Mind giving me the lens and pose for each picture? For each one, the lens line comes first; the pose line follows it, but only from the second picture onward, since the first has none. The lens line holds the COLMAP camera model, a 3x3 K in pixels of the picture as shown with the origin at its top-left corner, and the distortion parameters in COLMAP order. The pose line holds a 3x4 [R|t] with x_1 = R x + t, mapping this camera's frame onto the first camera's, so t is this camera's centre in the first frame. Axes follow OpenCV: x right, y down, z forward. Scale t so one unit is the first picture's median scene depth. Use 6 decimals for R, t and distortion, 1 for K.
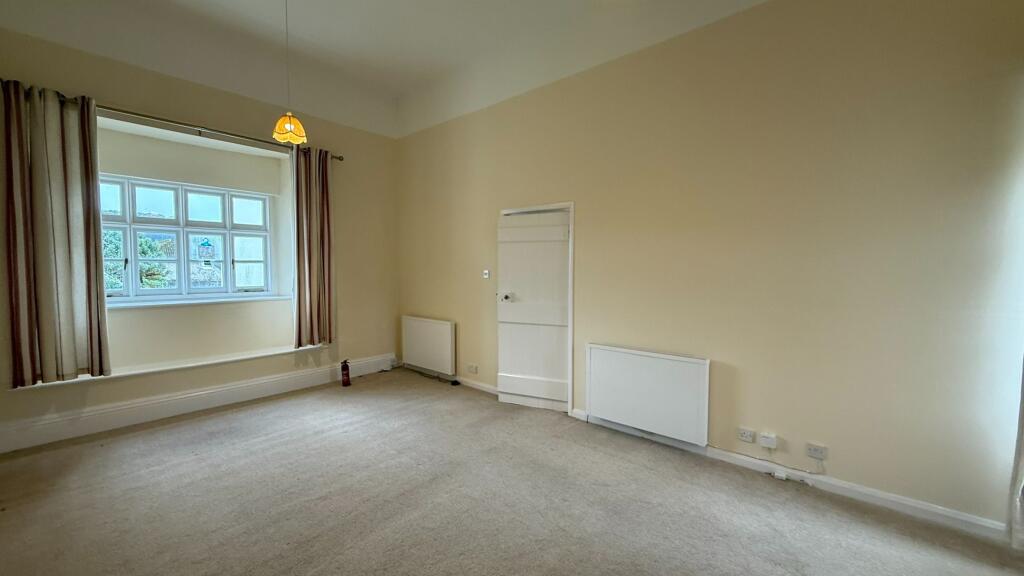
lens RADIAL K [[398.2, 0, 512.0], [0, 398.2, 288.0], [0, 0, 1]] dist [-0.000404, -0.000099]
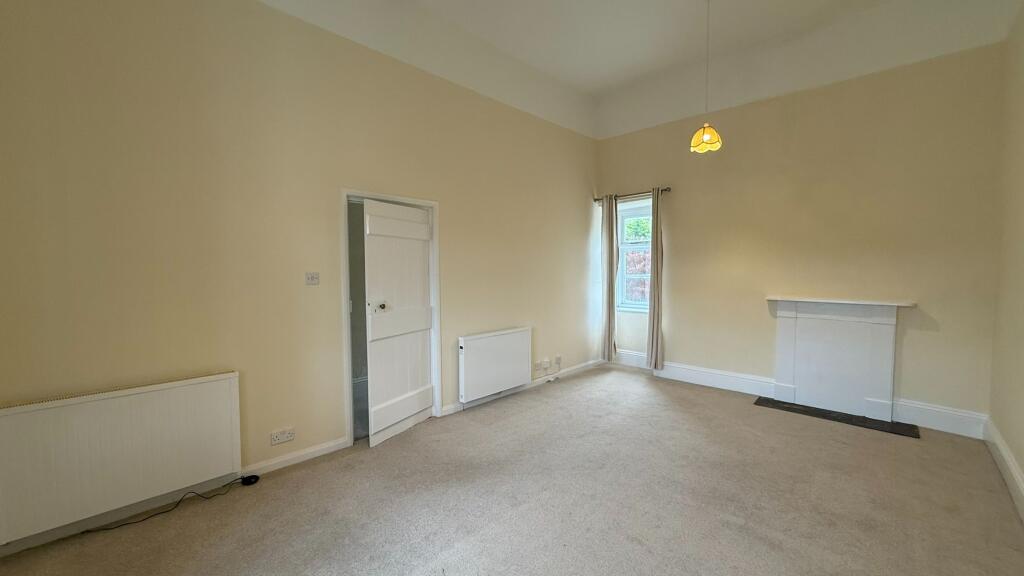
lens RADIAL K [[398.2, 0, 512.0], [0, 398.2, 288.0], [0, 0, 1]] dist [-0.000404, -0.000099]
pose [[0.071388, -0.052469, 0.996068, -0.845058], [0.065748, 0.996691, 0.047790, -0.036559], [-0.995279, 0.062077, 0.074601, 0.753571]]
